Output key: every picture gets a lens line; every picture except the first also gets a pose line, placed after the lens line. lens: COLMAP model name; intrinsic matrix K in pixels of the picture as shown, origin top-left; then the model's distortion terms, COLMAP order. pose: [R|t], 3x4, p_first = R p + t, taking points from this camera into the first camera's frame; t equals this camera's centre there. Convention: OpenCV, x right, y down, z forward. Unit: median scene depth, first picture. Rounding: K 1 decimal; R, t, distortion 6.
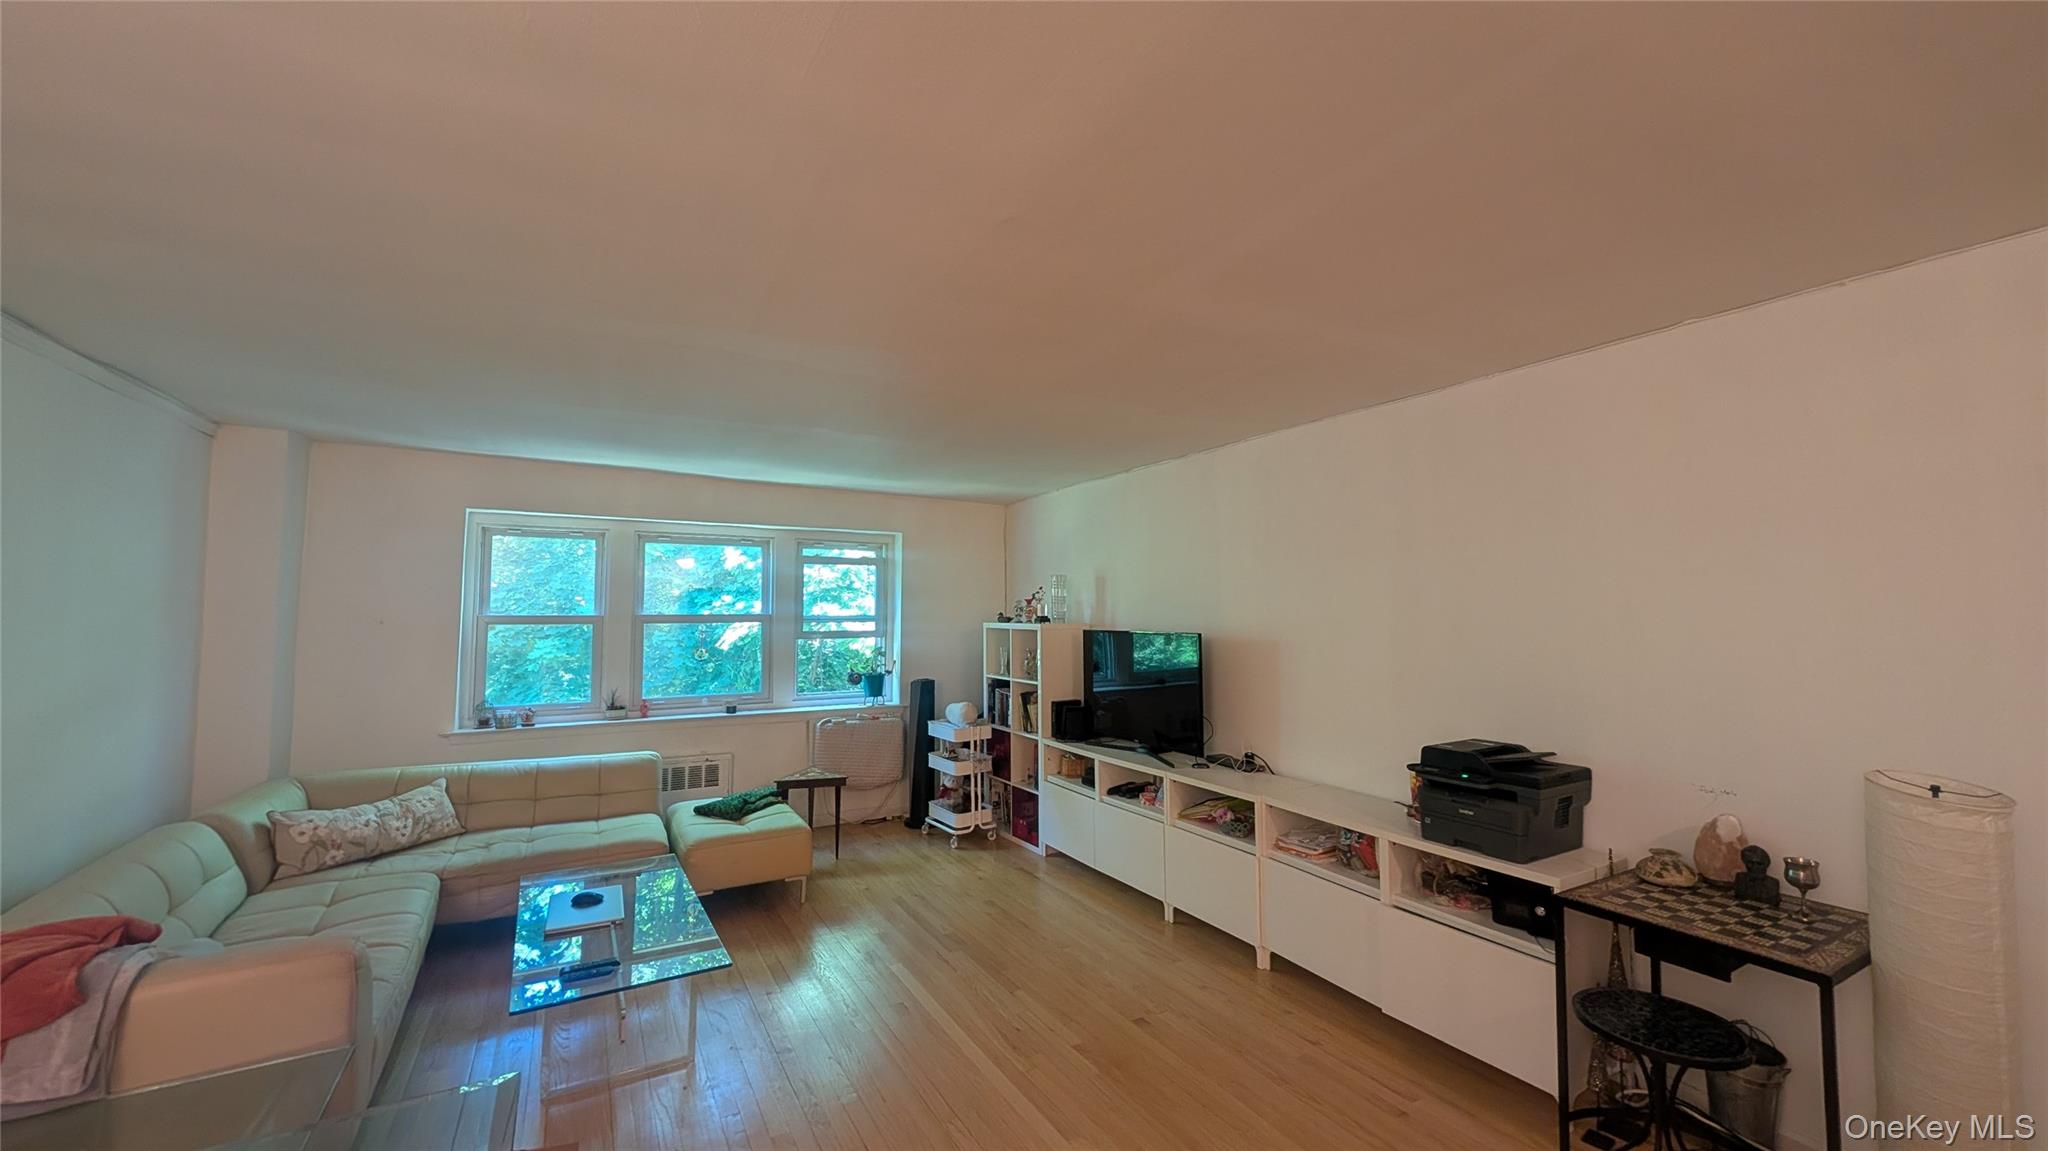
lens RADIAL K [[771.5, 0, 1025.4], [0, 771.5, 572.5], [0, 0, 1]] dist [-0.001094, 0.000316]
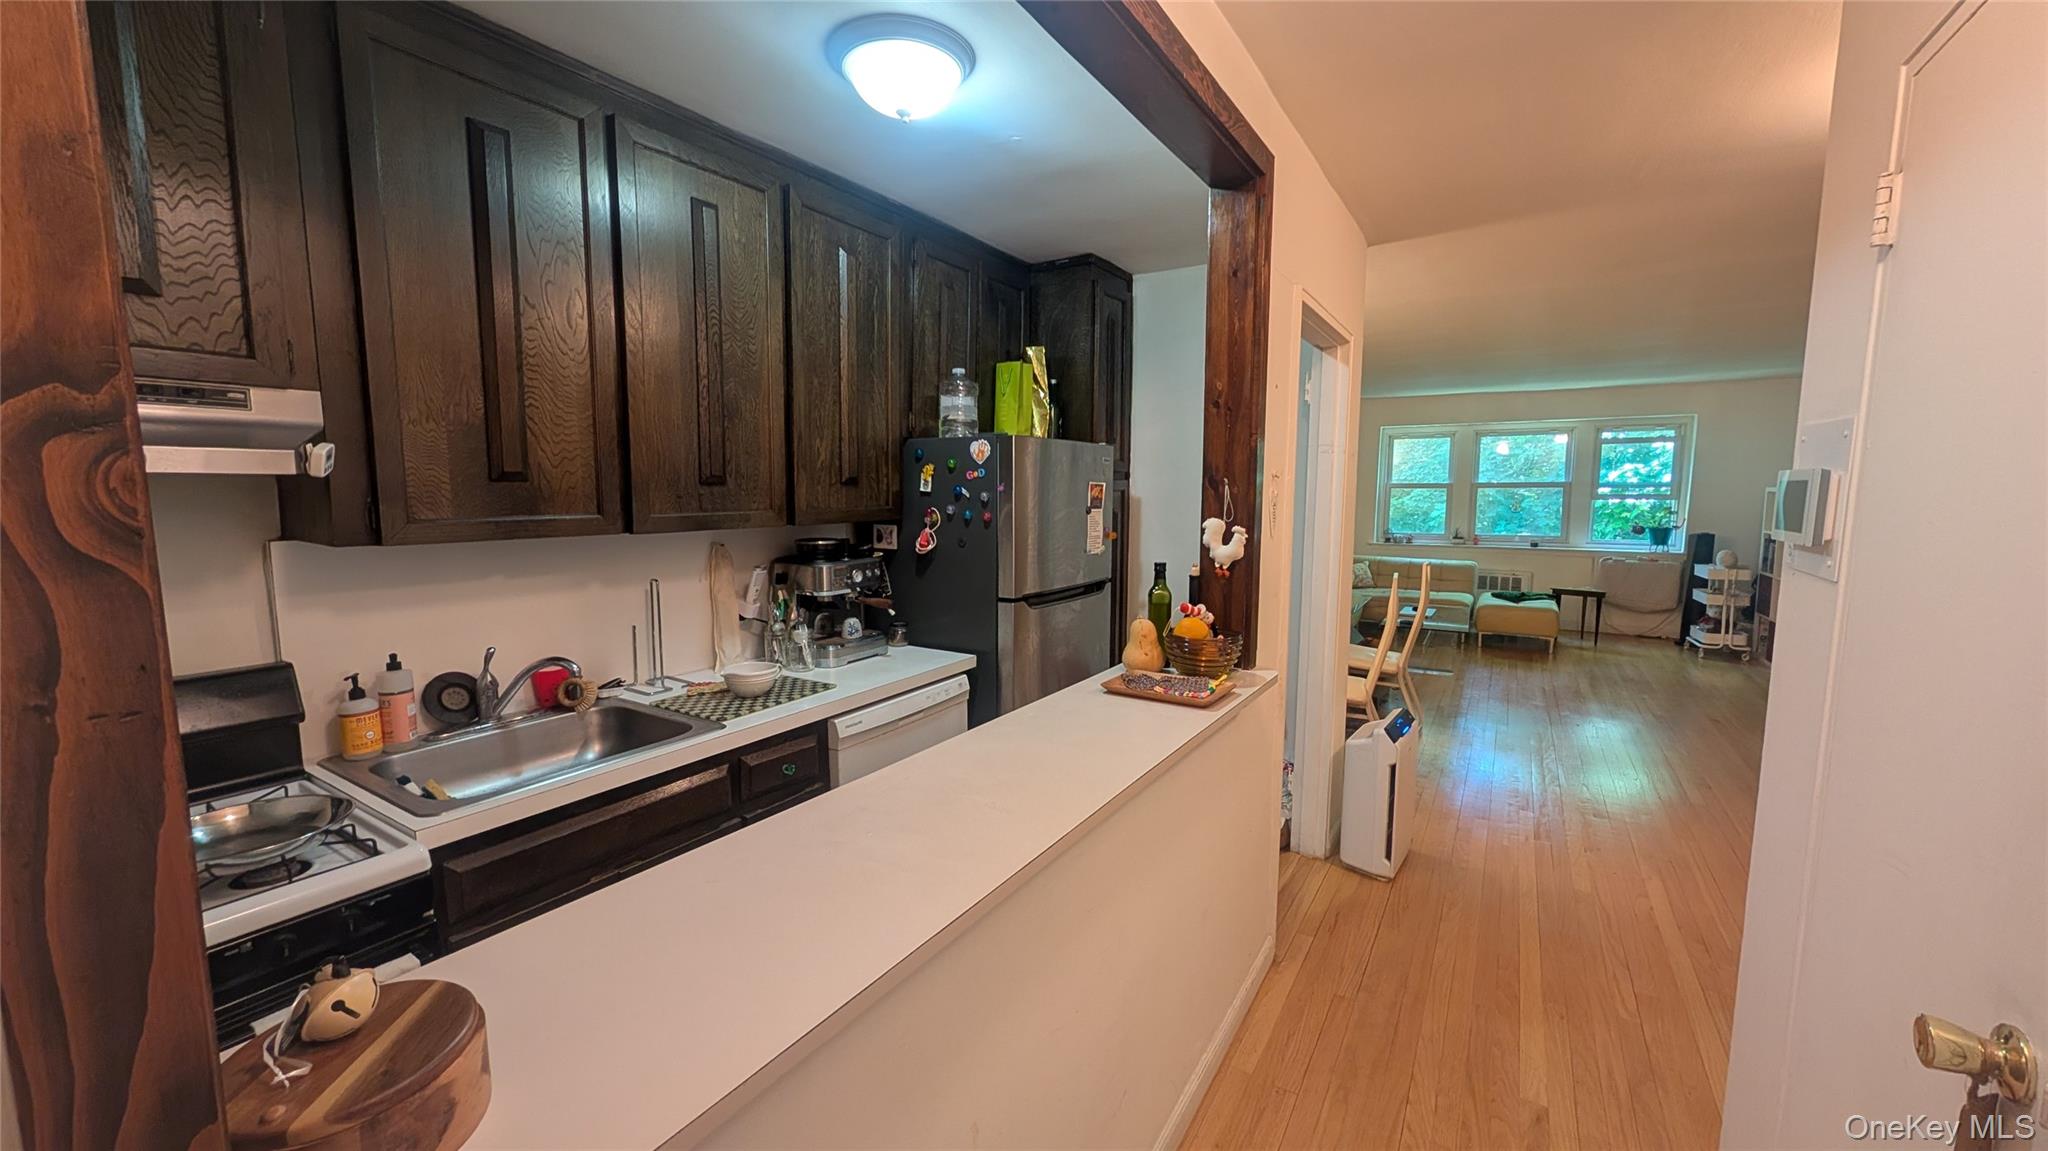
lens RADIAL K [[771.5, 0, 1021.3], [0, 771.5, 571.5], [0, 0, 1]] dist [-0.001094, 0.000316]
pose [[0.462173, 0.094438, -0.881747, 0.559026], [0.050570, 0.989888, 0.132527, -0.026174], [0.885347, -0.105841, 0.452724, -0.663568]]
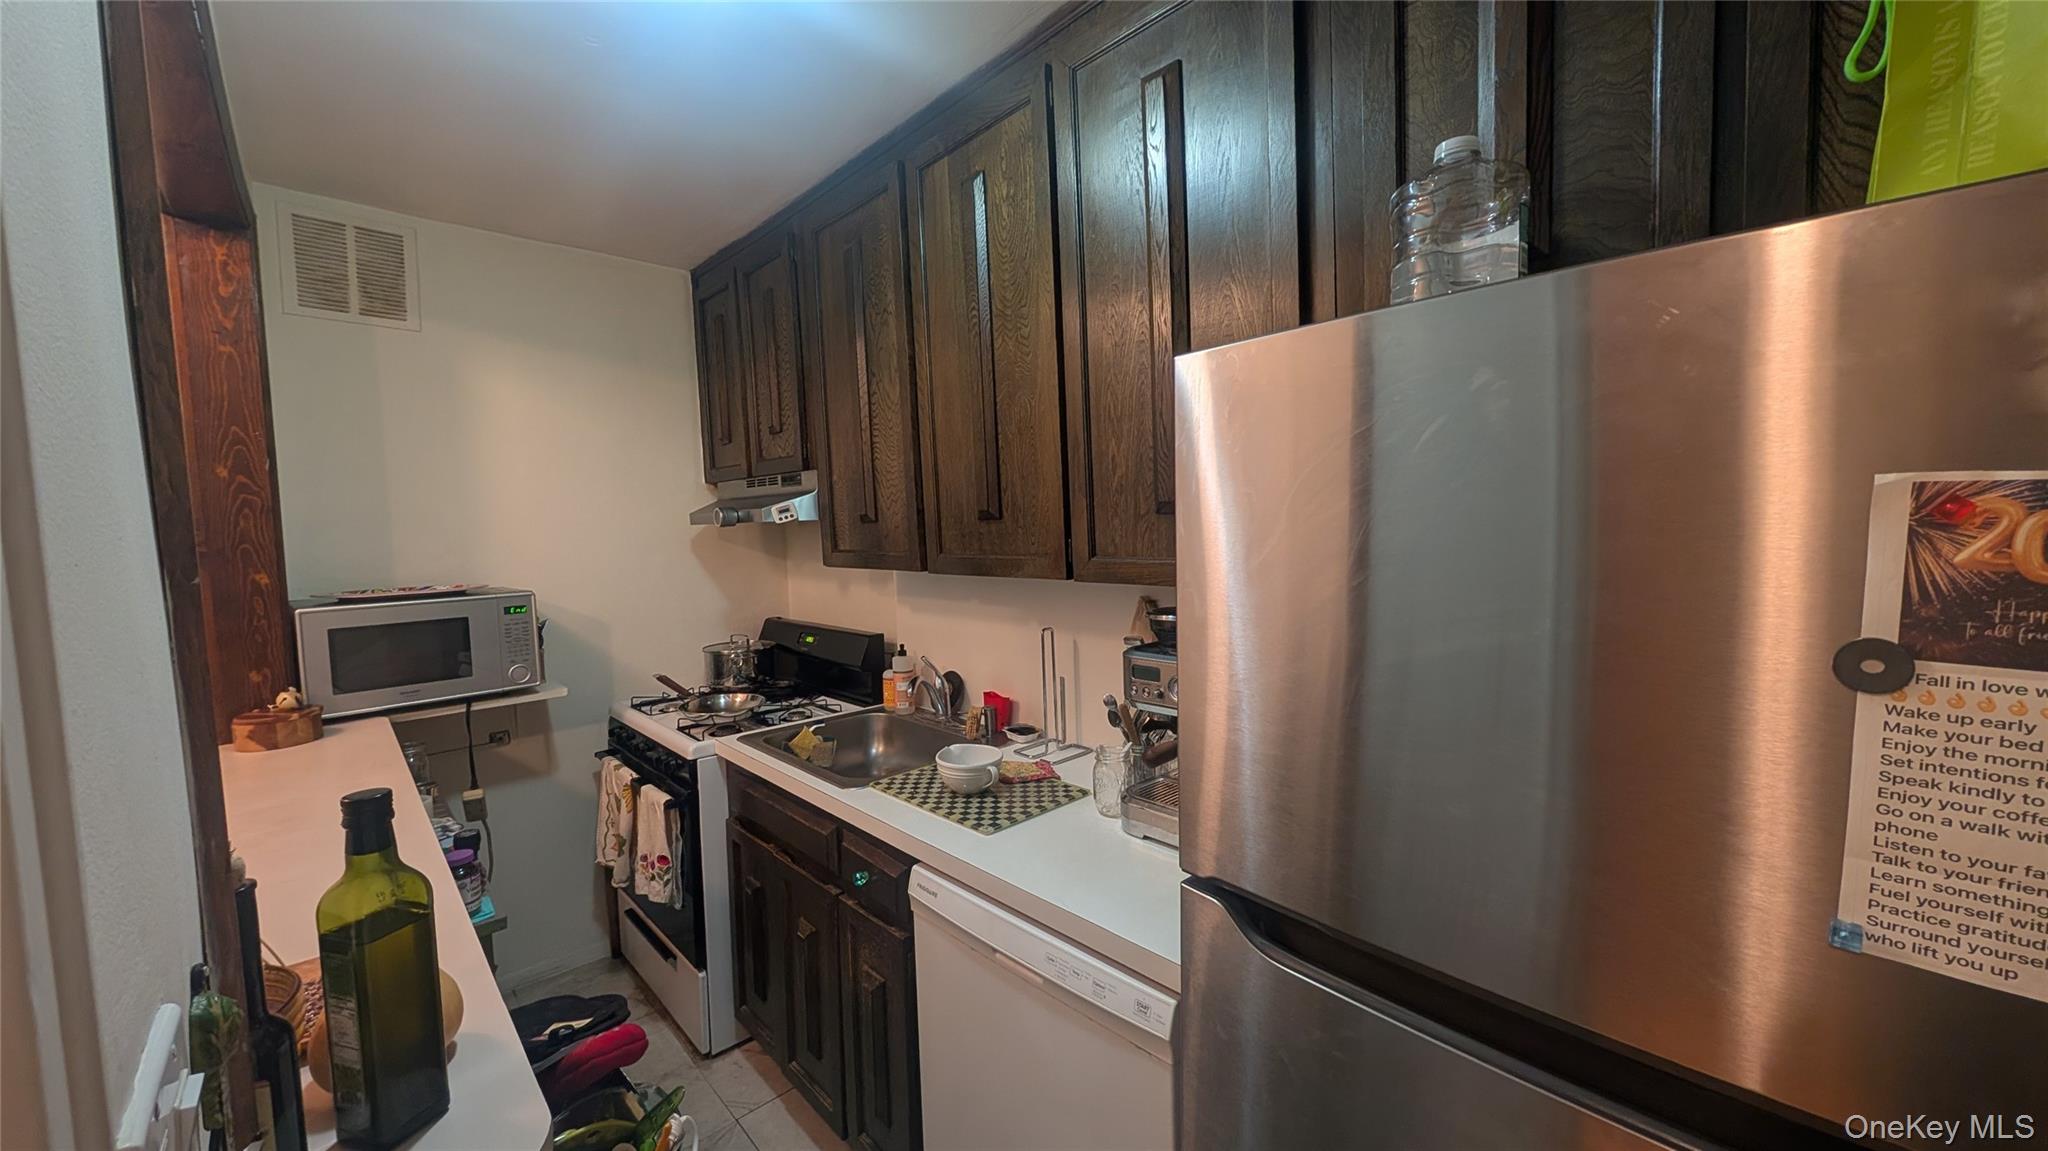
lens RADIAL K [[771.5, 0, 1026.2], [0, 771.5, 574.9], [0, 0, 1]] dist [-0.001094, 0.000316]
pose [[-0.976396, 0.039253, -0.212390, 0.143525], [0.037704, 0.999225, 0.011337, -0.004271], [0.212670, 0.003061, -0.977119, -0.259449]]
